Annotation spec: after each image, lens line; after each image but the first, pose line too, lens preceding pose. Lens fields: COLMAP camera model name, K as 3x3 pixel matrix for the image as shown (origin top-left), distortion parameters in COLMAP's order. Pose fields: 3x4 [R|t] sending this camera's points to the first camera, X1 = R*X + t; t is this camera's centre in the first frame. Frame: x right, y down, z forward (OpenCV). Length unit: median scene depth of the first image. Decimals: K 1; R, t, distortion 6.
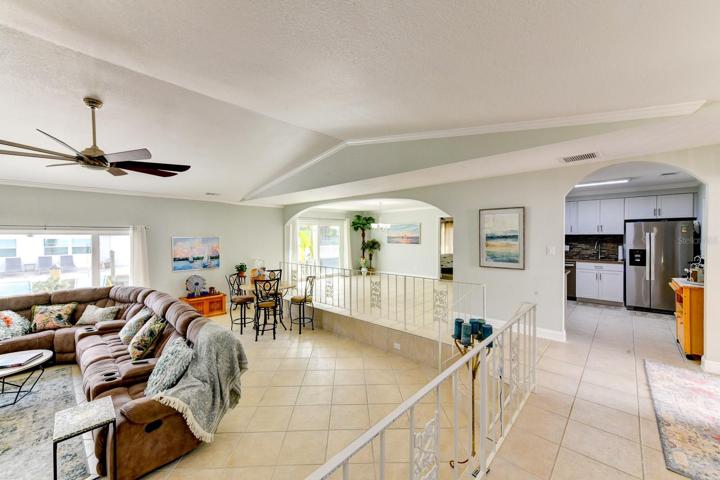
lens RADIAL K [[290.1, 0, 355.0], [0, 290.1, 240.3], [0, 0, 1]] dist [0.009572, 0.000470]
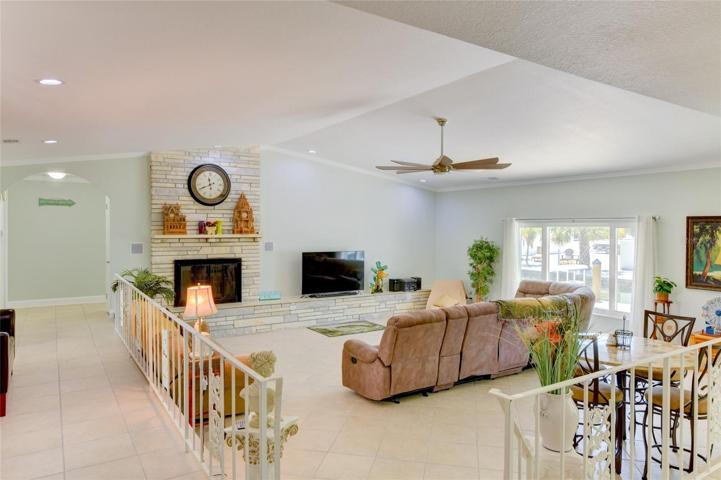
lens RADIAL K [[479.8, 0, 368.1], [0, 479.8, 235.2], [0, 0, 1]] dist [-0.001769, 0.005472]
pose [[-0.238745, 0.018733, -0.970901, 0.652625], [-0.017339, 0.999572, 0.023550, -0.016106], [0.970927, 0.022457, -0.238318, 0.671644]]
